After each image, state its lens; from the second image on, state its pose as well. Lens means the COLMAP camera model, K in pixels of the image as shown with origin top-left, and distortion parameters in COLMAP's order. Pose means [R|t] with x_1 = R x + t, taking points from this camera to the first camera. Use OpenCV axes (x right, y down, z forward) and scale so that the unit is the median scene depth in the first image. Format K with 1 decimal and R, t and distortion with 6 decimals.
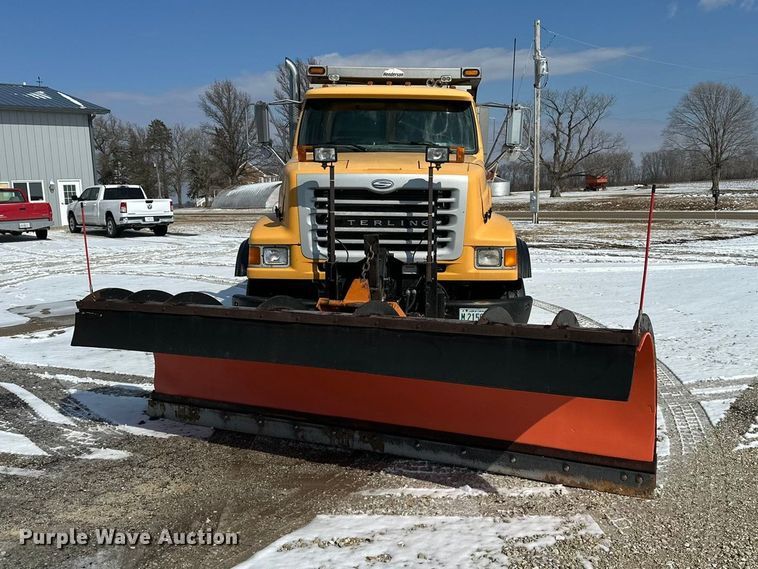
lens RADIAL K [[714.8, 0, 398.6], [0, 714.8, 285.0], [0, 0, 1]] dist [0.167319, -0.245367]
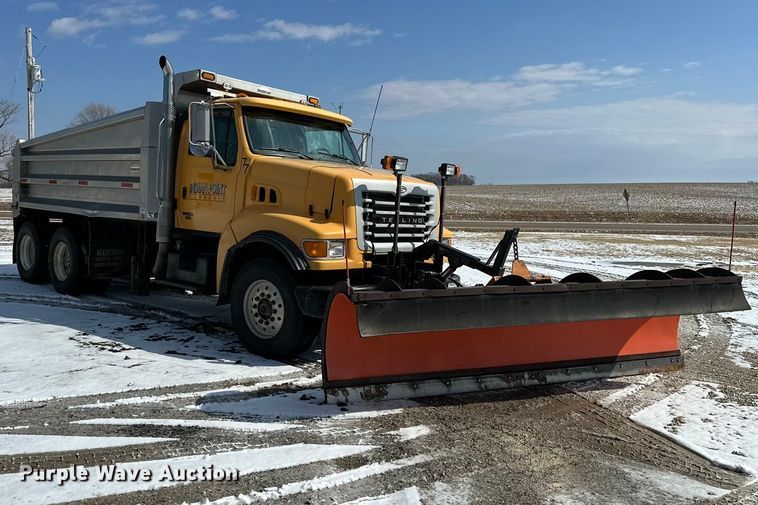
lens RADIAL K [[614.2, 0, 353.3], [0, 614.2, 254.3], [0, 0, 1]] dist [0.049790, -0.001914]
pose [[0.681548, -0.035188, 0.730927, -0.856129], [0.058935, 0.998238, -0.006897, -0.024292], [-0.729396, 0.047778, 0.682421, 0.323785]]
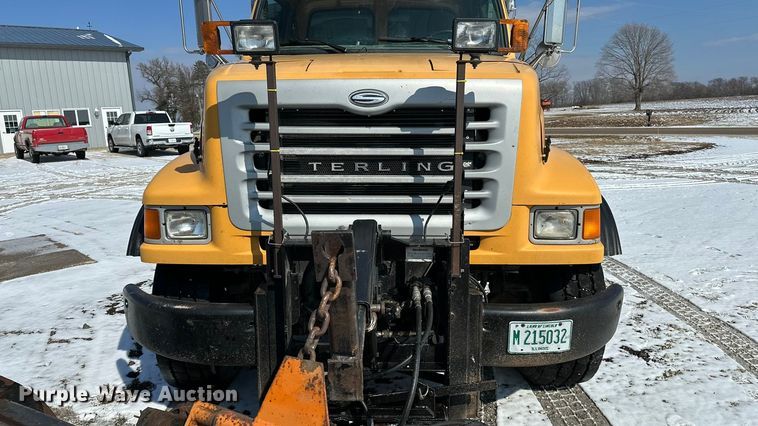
lens RADIAL K [[525.8, 0, 379.0], [0, 525.8, 213.0], [0, 0, 1]] dist [0.089793, -0.080760]
pose [[0.999839, -0.008763, -0.015650, -0.008738], [0.009618, 0.998416, 0.055440, -0.072027], [0.015140, -0.055582, 0.998339, 0.571308]]
